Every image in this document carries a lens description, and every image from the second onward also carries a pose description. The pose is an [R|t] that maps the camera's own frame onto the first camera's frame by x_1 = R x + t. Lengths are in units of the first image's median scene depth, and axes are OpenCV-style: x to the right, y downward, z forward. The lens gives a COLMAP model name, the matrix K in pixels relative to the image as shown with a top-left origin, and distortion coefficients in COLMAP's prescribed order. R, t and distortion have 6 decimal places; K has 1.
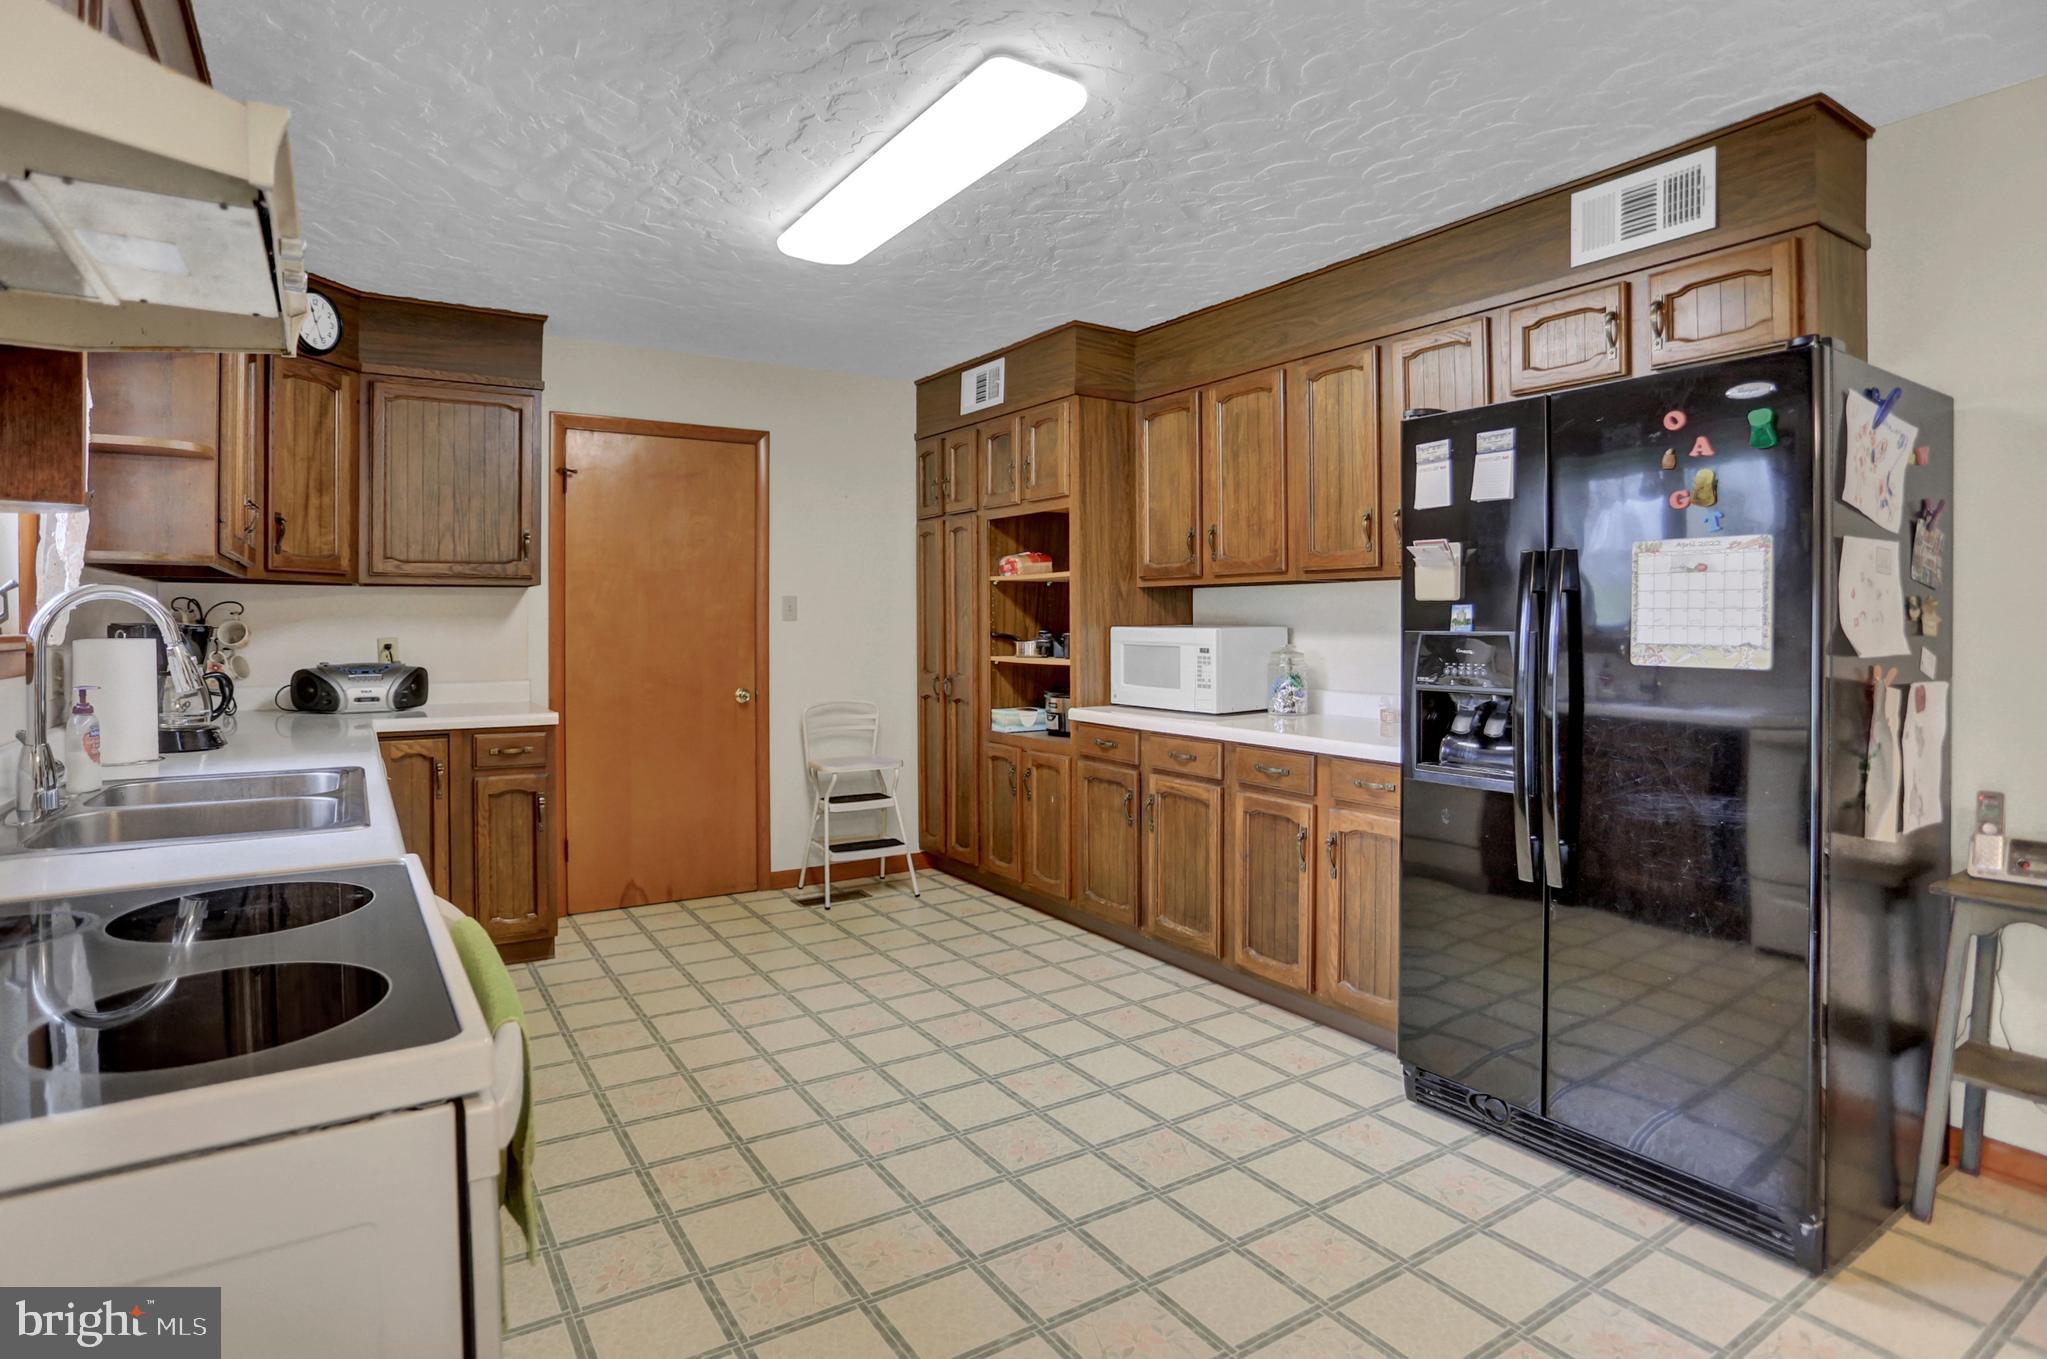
lens RADIAL K [[1044.1, 0, 1024.5], [0, 1044.1, 620.7], [0, 0, 1]] dist [-0.058384, 0.025145]
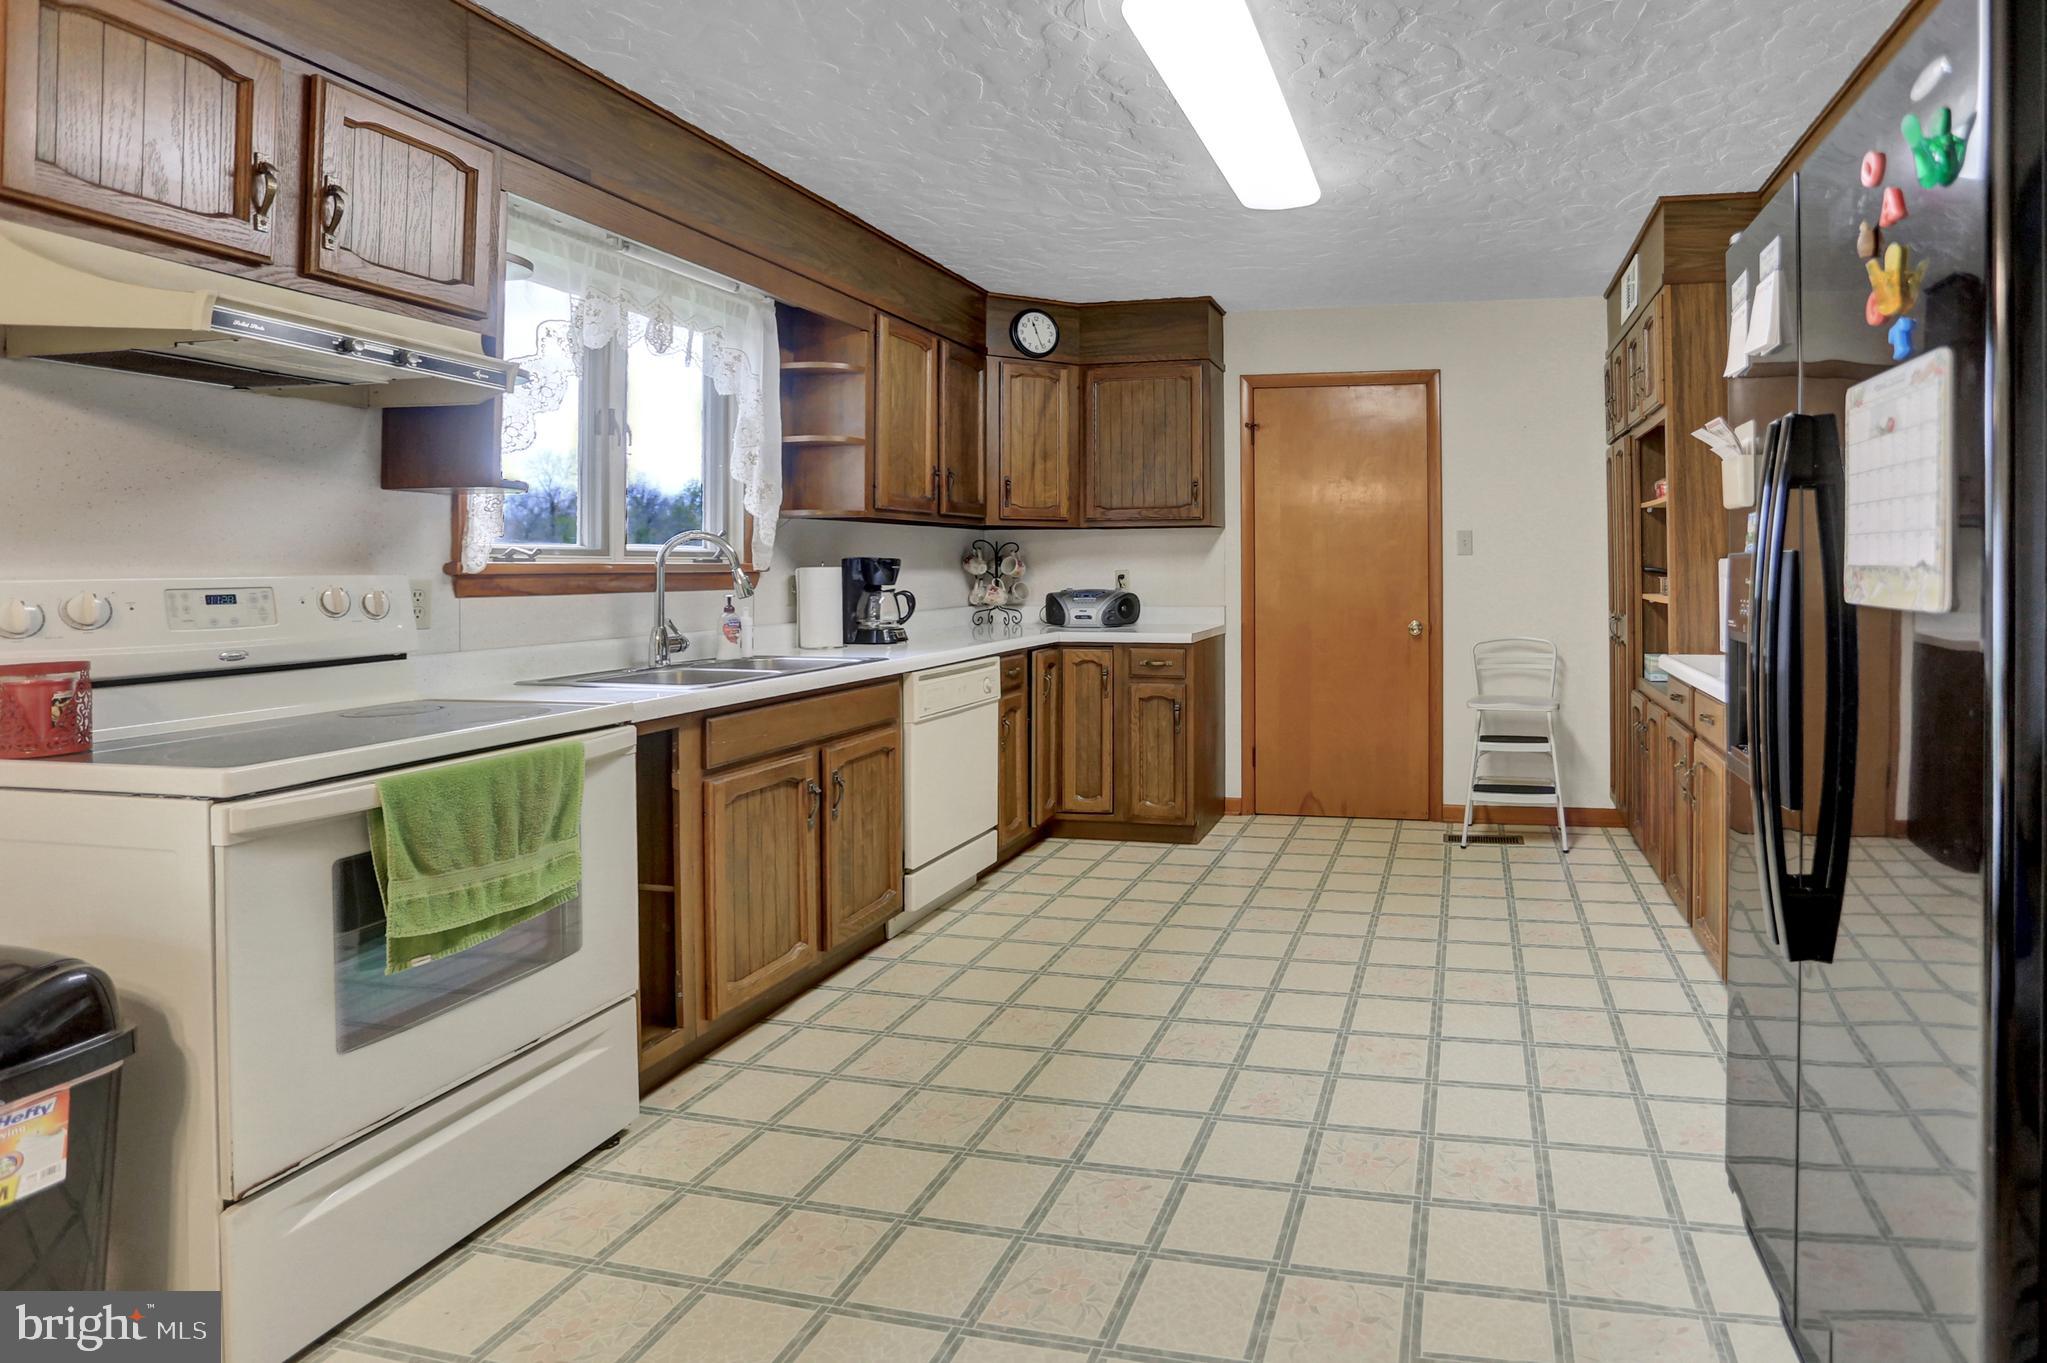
lens RADIAL K [[1043.1, 0, 1294.5], [0, 1043.1, 548.5], [0, 0, 1]] dist [-0.065978, 0.024824]
pose [[0.742371, -0.011864, -0.669884, 0.417274], [0.002793, 0.999889, -0.014614, 0.009954], [0.669983, 0.008978, 0.742322, 0.195331]]
